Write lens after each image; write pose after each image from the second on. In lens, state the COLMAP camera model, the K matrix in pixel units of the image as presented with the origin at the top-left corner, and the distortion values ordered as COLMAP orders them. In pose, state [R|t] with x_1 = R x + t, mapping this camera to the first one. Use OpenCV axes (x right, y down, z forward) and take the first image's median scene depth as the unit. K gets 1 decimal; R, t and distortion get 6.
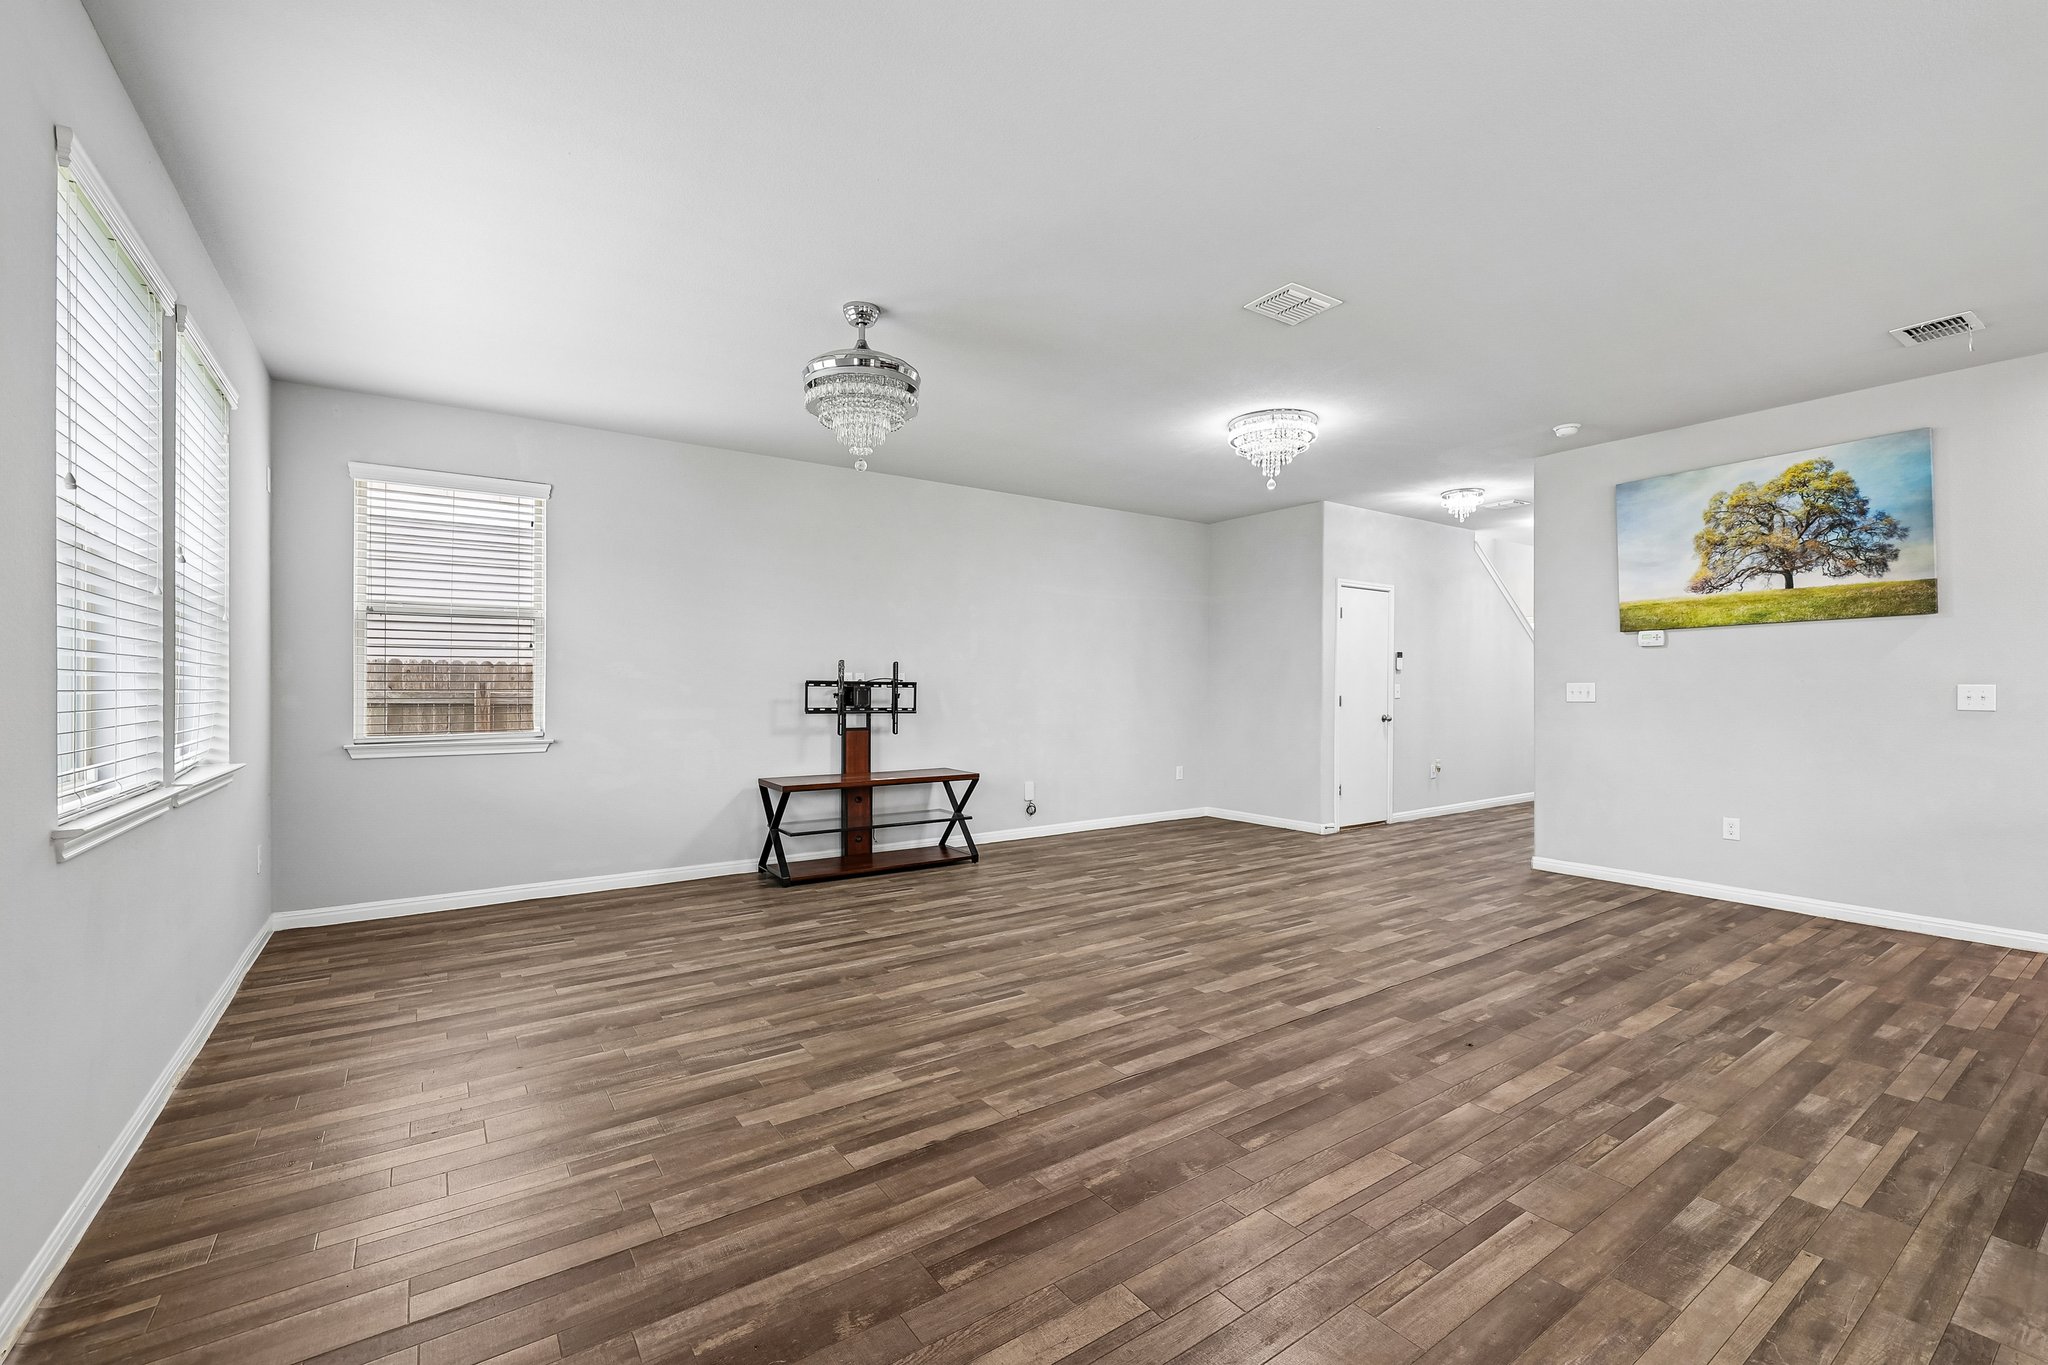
lens RADIAL K [[869.8, 0, 1039.9], [0, 869.8, 676.4], [0, 0, 1]] dist [-0.000243, 0.000072]
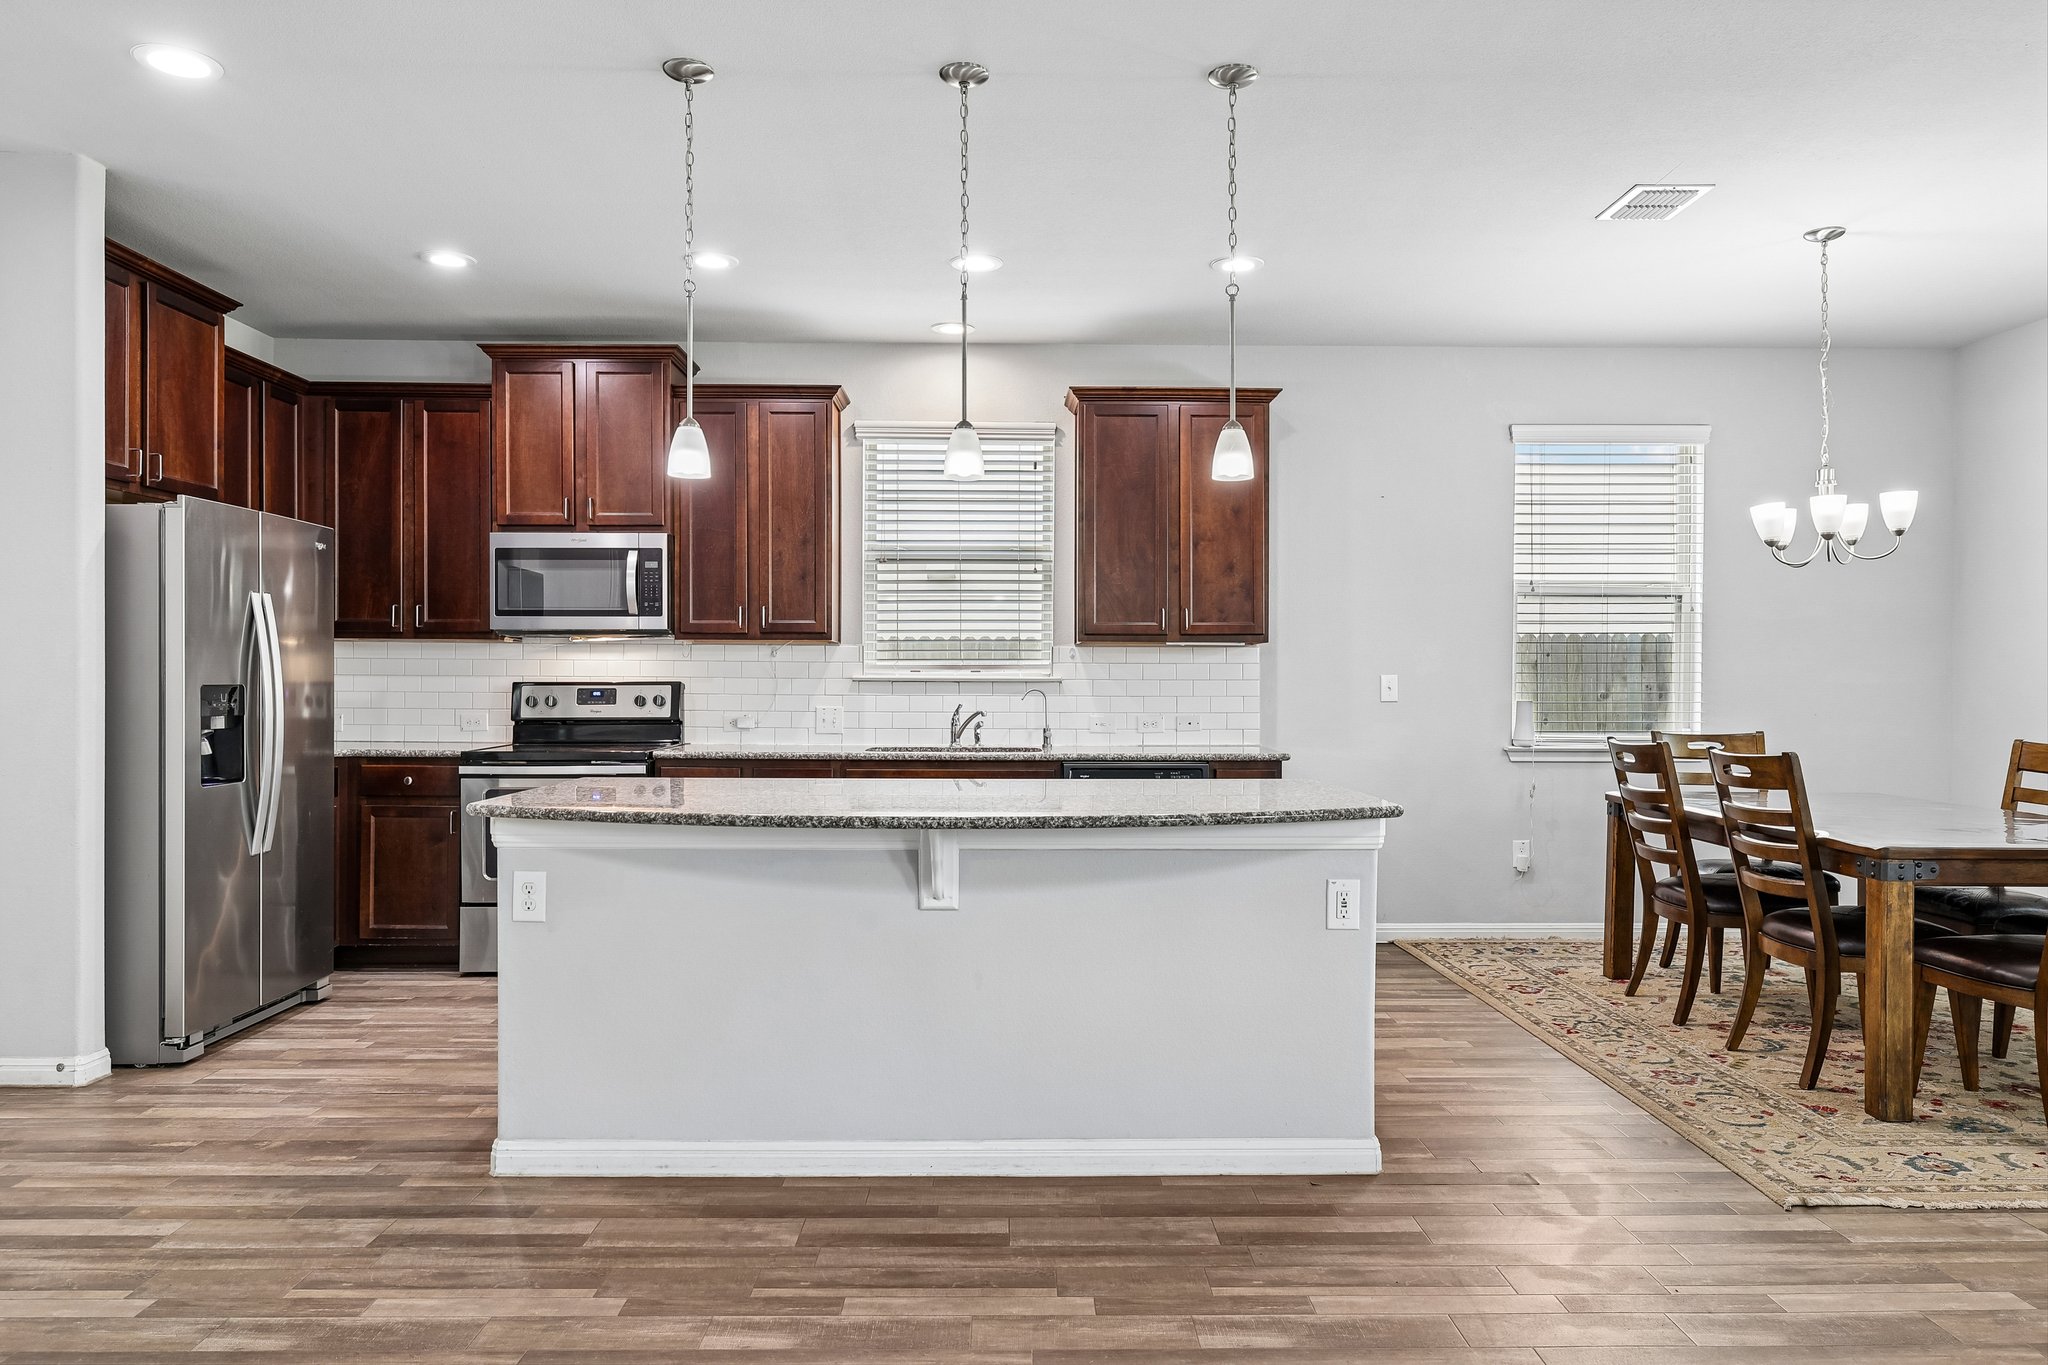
lens RADIAL K [[1321.2, 0, 1028.3], [0, 1321.2, 689.7], [0, 0, 1]] dist [0.001915, -0.000762]
pose [[-0.820672, -0.007356, 0.571352, 0.262328], [-0.009358, 0.999956, -0.000567, 0.013286], [-0.571323, -0.005812, -0.820705, 1.036618]]
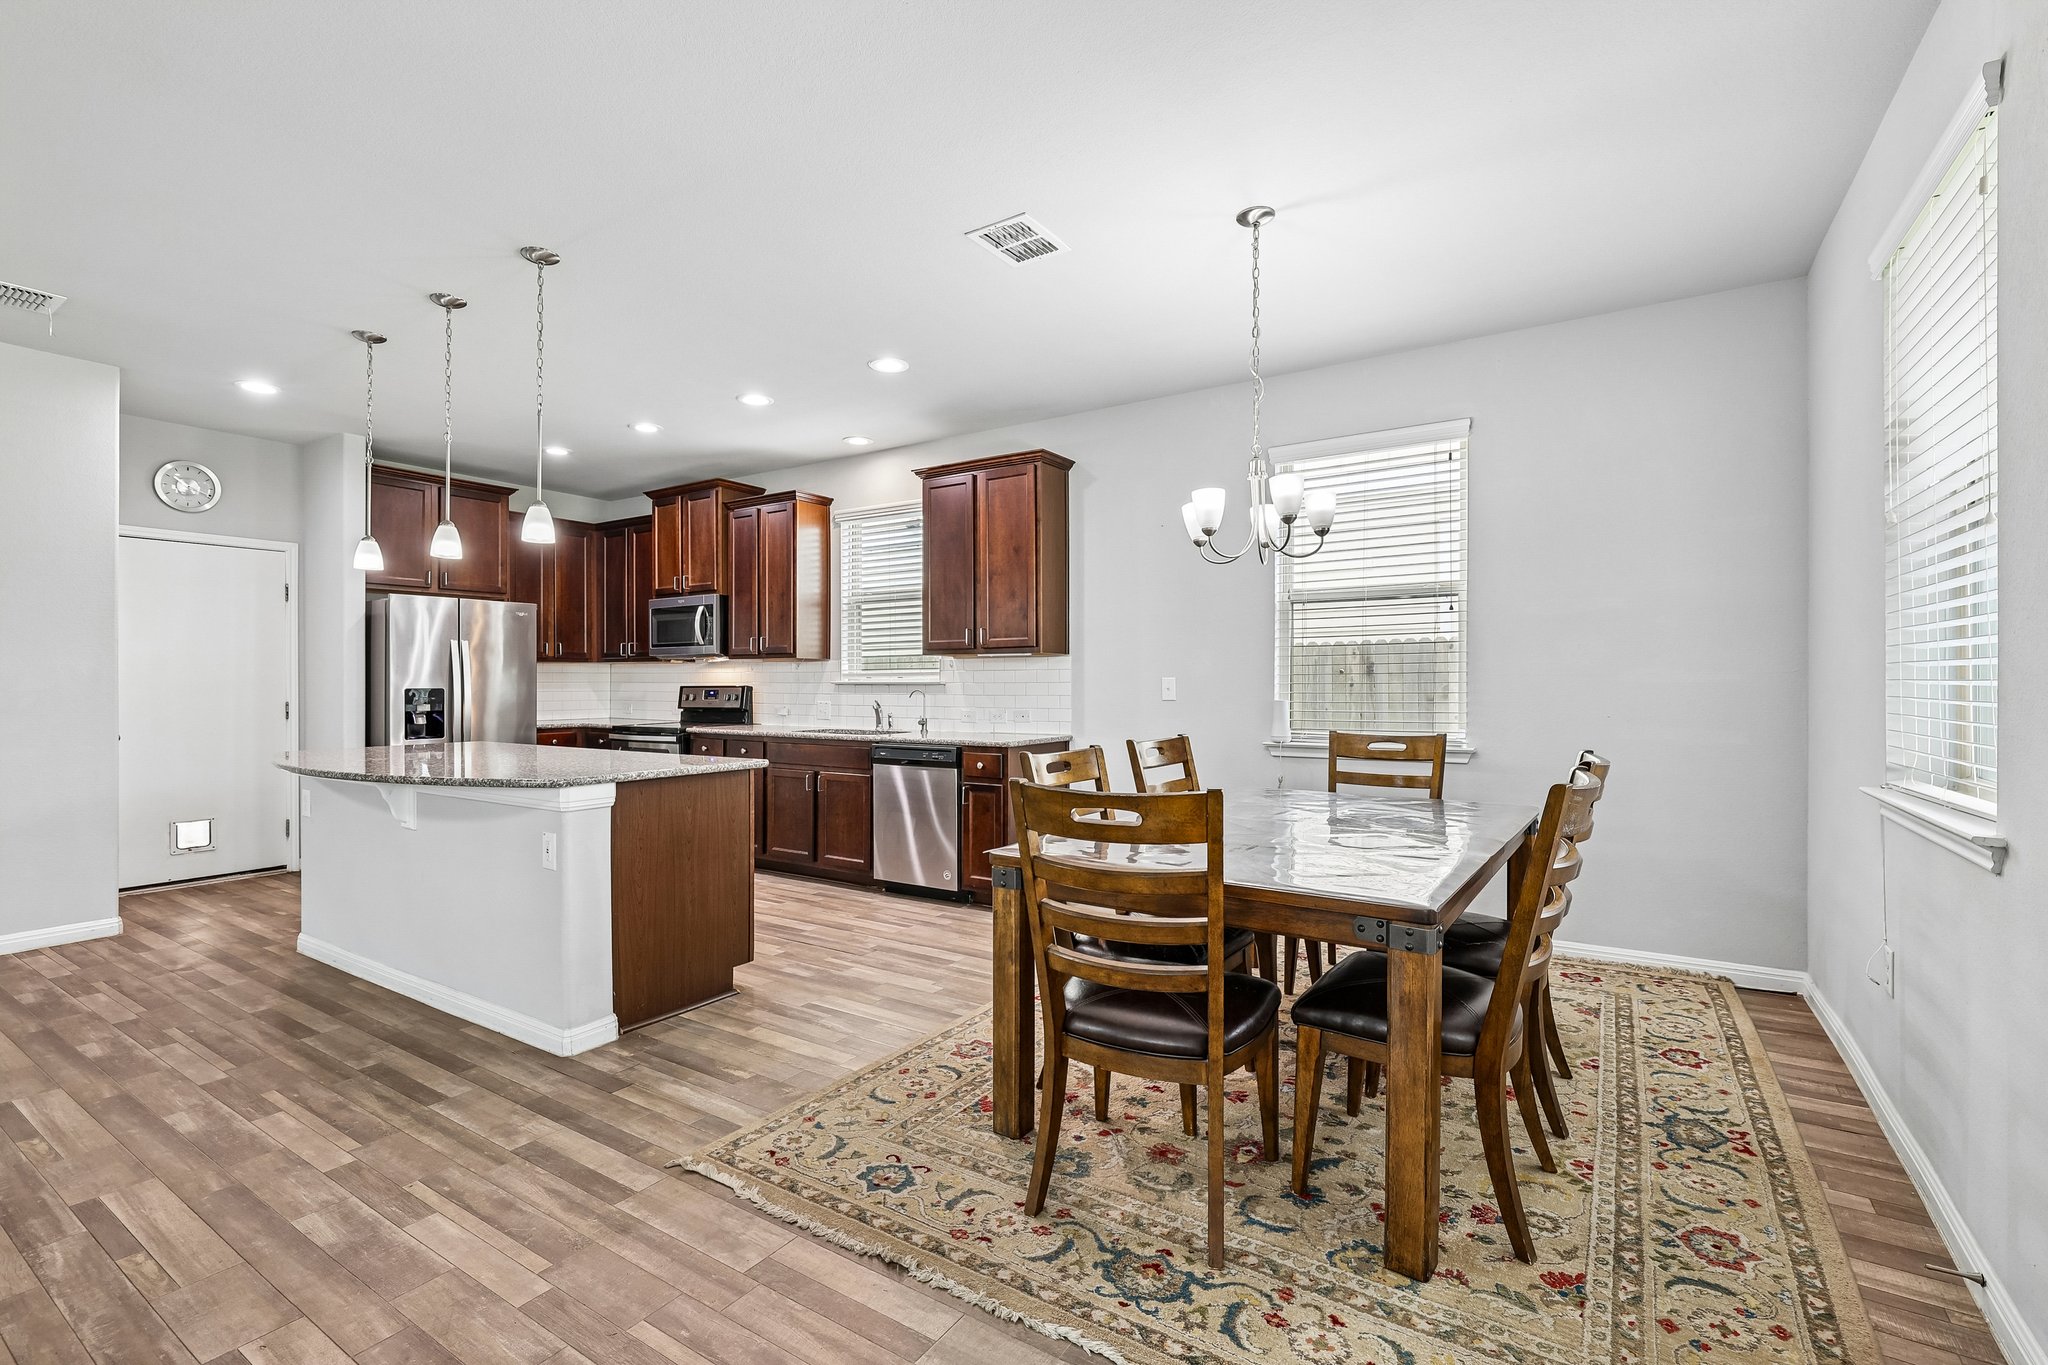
lens RADIAL K [[904.6, 0, 1024.0], [0, 904.6, 682.5], [0, 0, 1]] dist [0.001748, -0.000190]
pose [[-0.363562, 0.001079, 0.931569, -0.202117], [-0.007211, 0.999966, -0.003973, 0.005483], [-0.931542, -0.008162, -0.363542, 0.282021]]
